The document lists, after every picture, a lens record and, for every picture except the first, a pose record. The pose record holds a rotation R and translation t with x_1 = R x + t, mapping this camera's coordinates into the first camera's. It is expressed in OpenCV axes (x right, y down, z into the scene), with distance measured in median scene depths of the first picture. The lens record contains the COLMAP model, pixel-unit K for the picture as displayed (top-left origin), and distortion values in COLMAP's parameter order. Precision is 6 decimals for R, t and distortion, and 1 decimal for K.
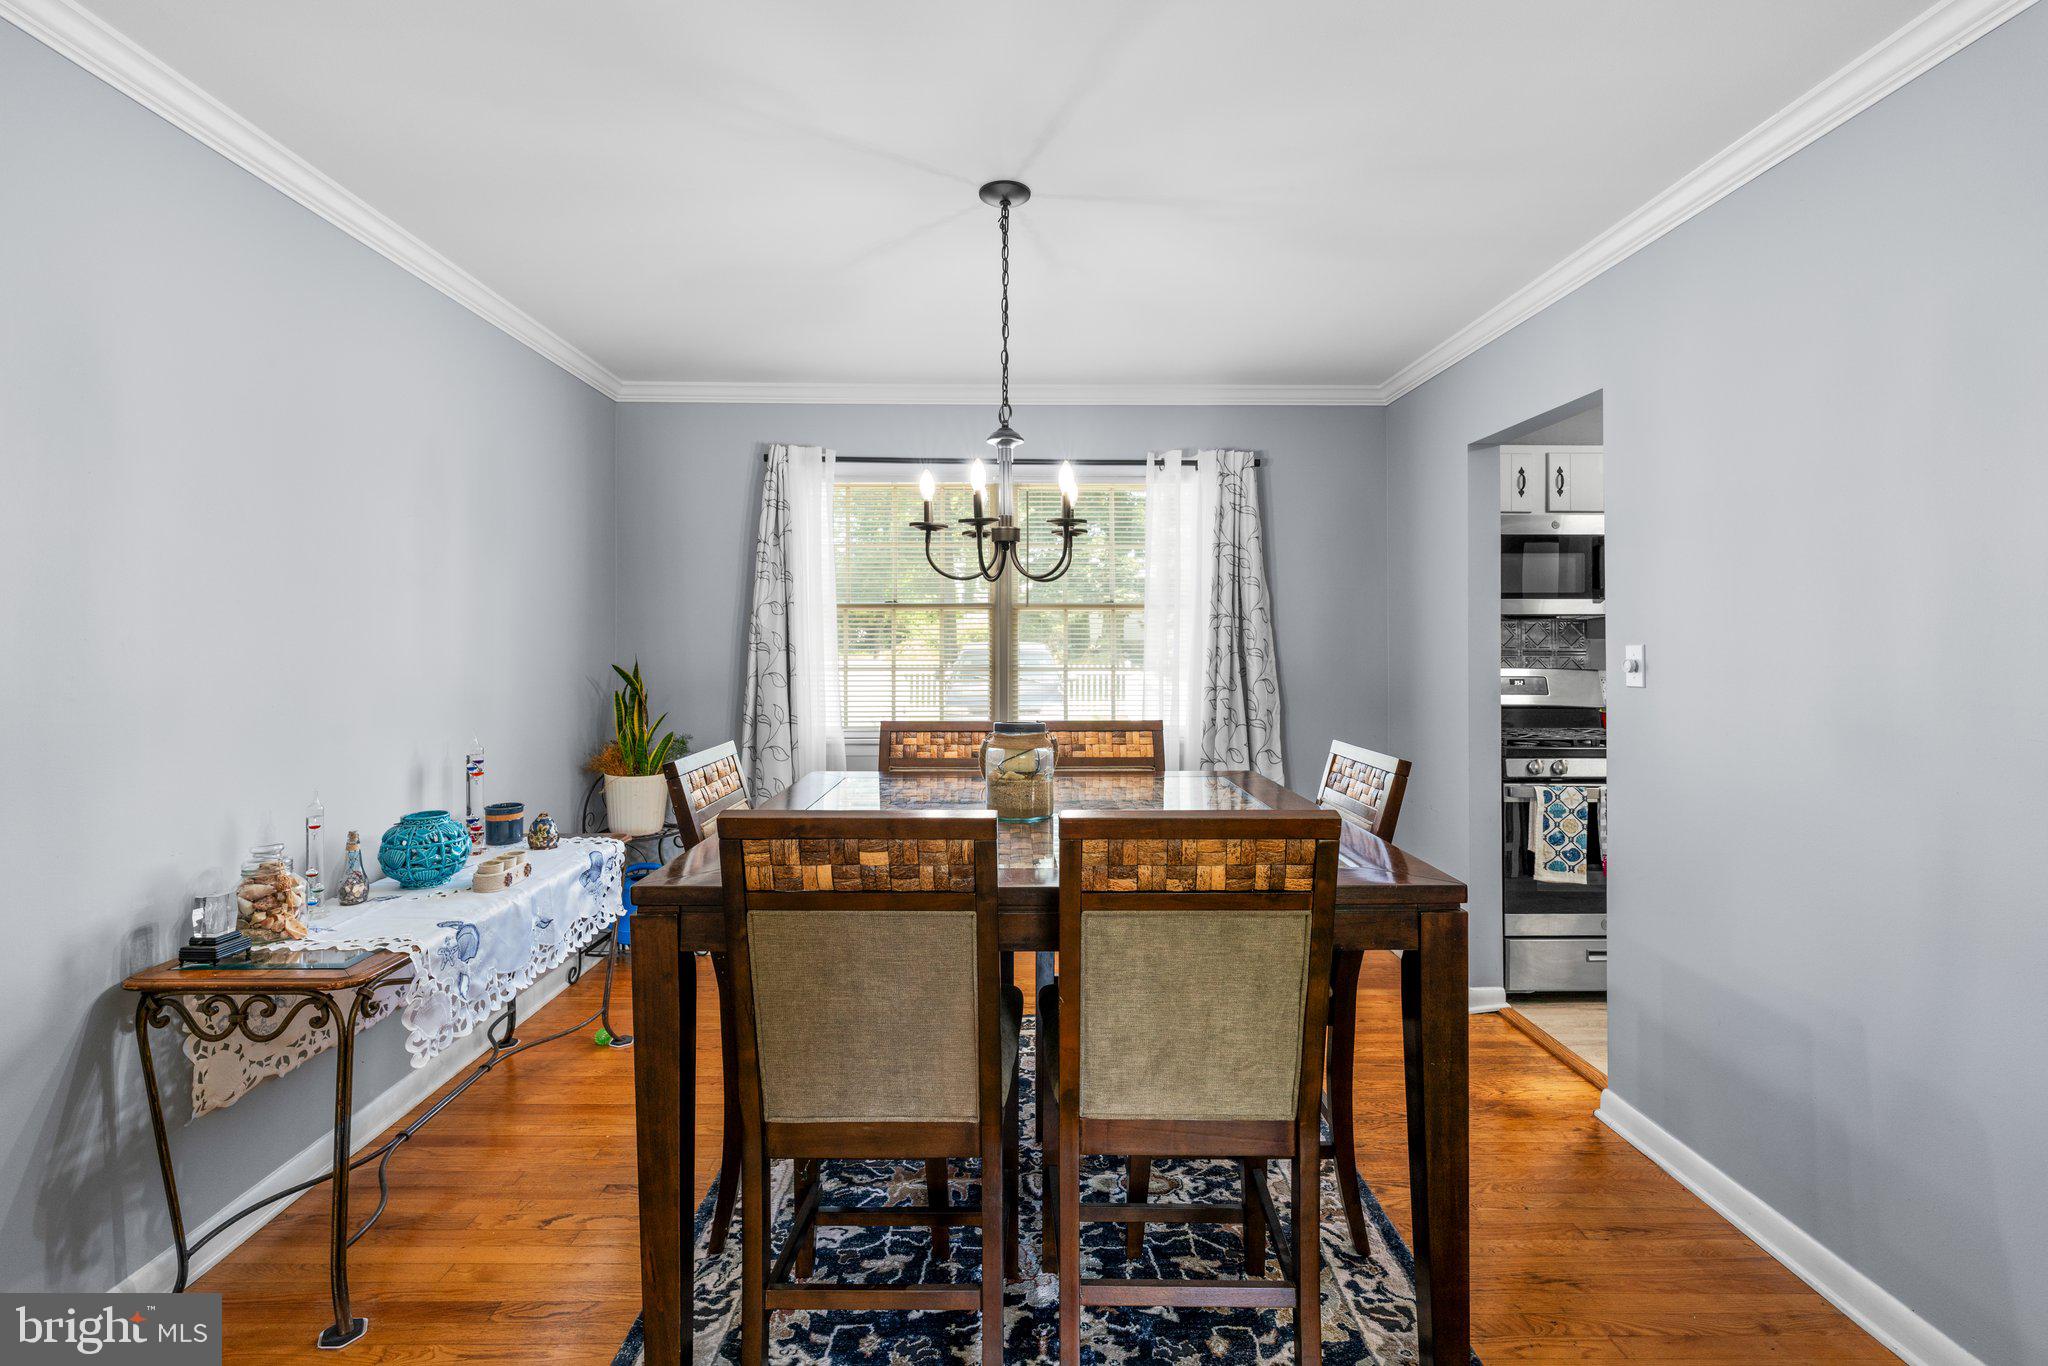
lens RADIAL K [[887.0, 0, 1026.7], [0, 887.0, 647.2], [0, 0, 1]] dist [-0.002877, -0.000006]
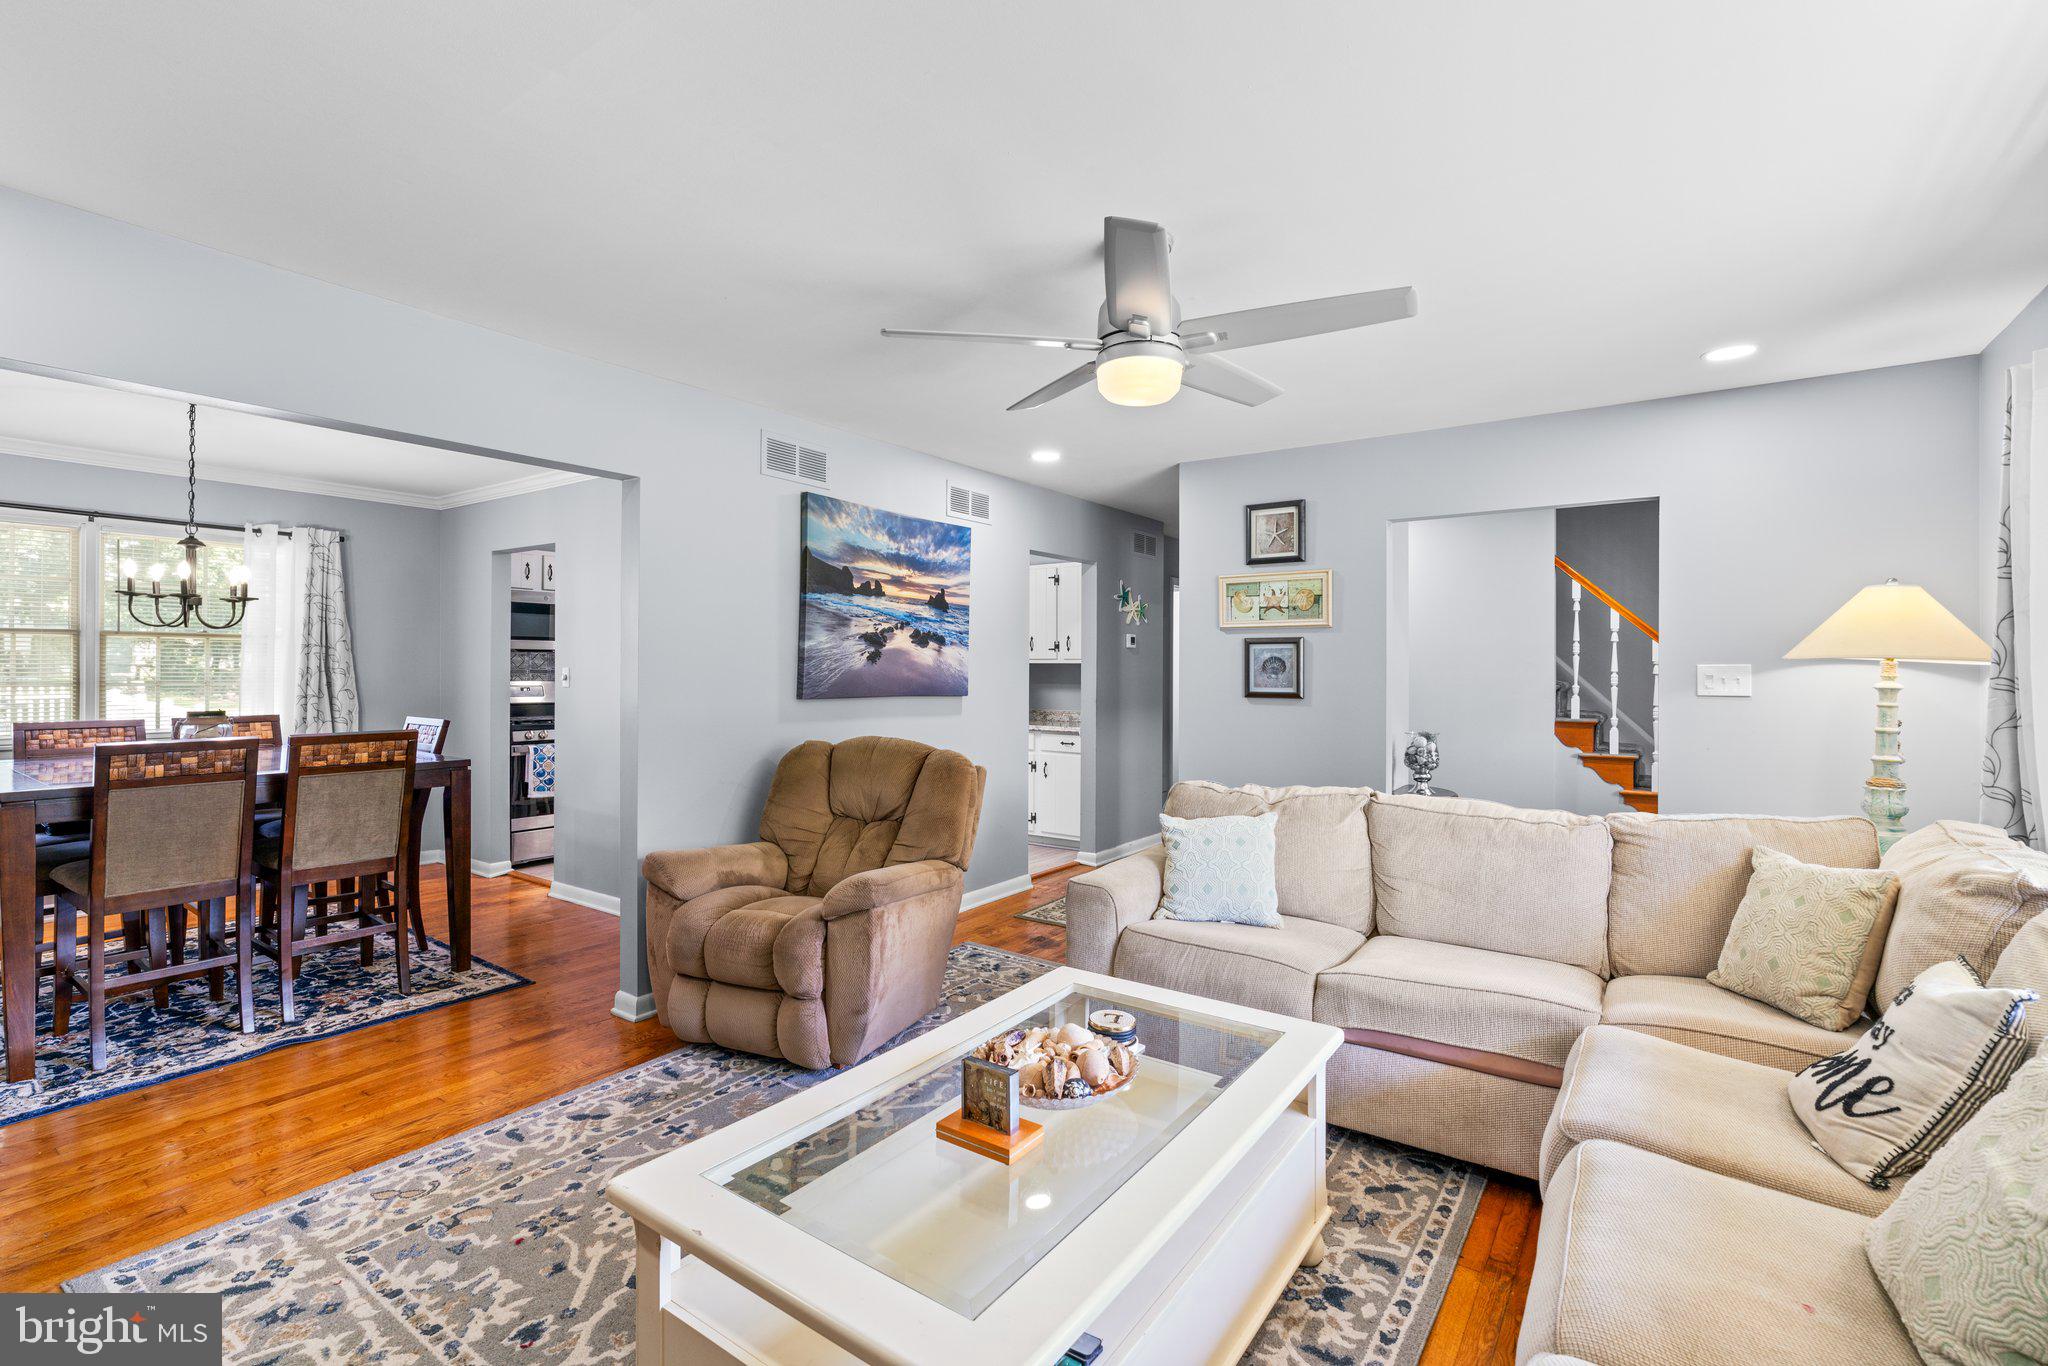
lens RADIAL K [[923.9, 0, 1024.7], [0, 923.9, 664.0], [0, 0, 1]] dist [-0.002795, 0.000059]
pose [[0.582996, 0.007648, 0.812439, -0.482664], [-0.004399, 0.999971, -0.006256, -0.001912], [-0.812463, 0.000073, 0.583012, -1.209294]]
